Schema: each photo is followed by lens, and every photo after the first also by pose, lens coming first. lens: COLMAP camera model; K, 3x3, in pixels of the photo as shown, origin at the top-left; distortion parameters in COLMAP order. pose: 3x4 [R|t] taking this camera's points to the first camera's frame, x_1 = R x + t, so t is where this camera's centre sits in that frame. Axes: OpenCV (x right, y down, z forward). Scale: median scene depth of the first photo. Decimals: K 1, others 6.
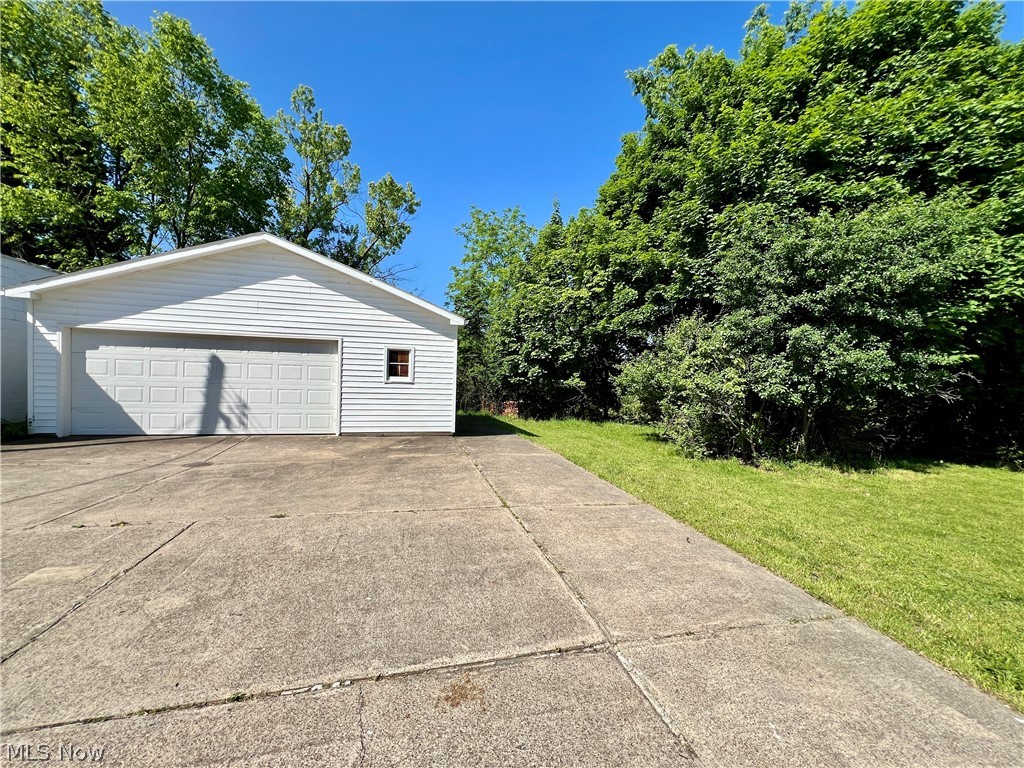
lens RADIAL K [[407.7, 0, 513.4], [0, 407.7, 387.0], [0, 0, 1]] dist [-0.000601, -0.000171]
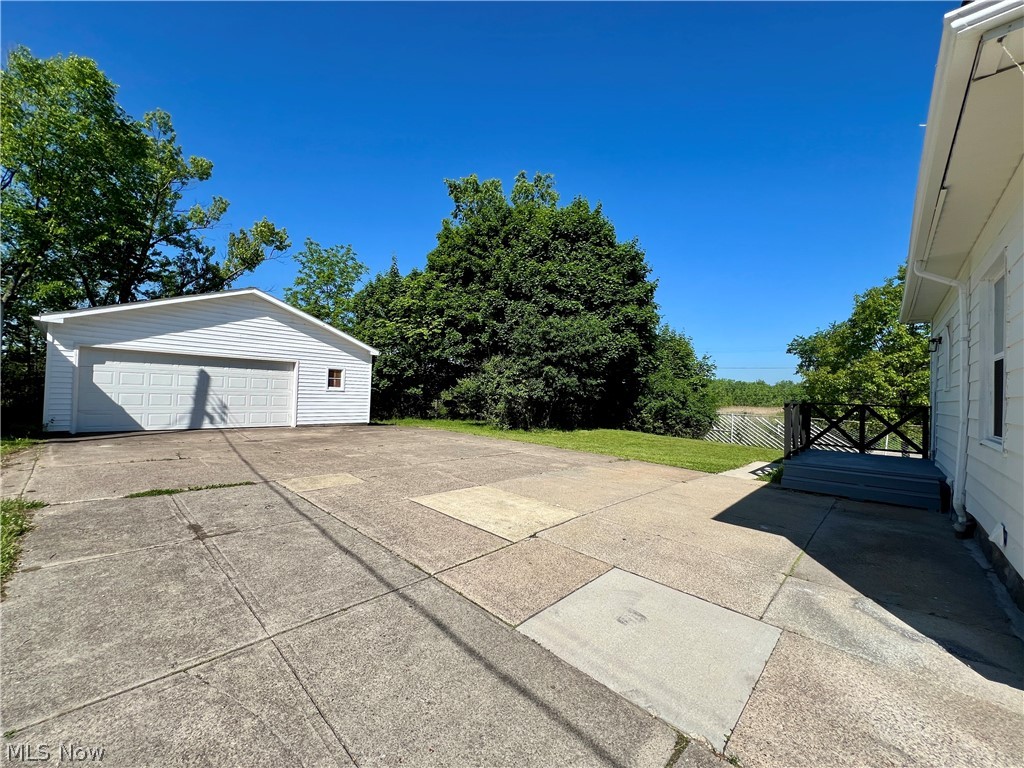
lens RADIAL K [[407.7, 0, 508.6], [0, 407.7, 384.7], [0, 0, 1]] dist [-0.000601, -0.000171]
pose [[0.852441, 0.010791, 0.522711, -0.568948], [0.004873, 0.999580, -0.028583, 0.014563], [-0.522800, 0.026913, 0.852030, -0.693492]]
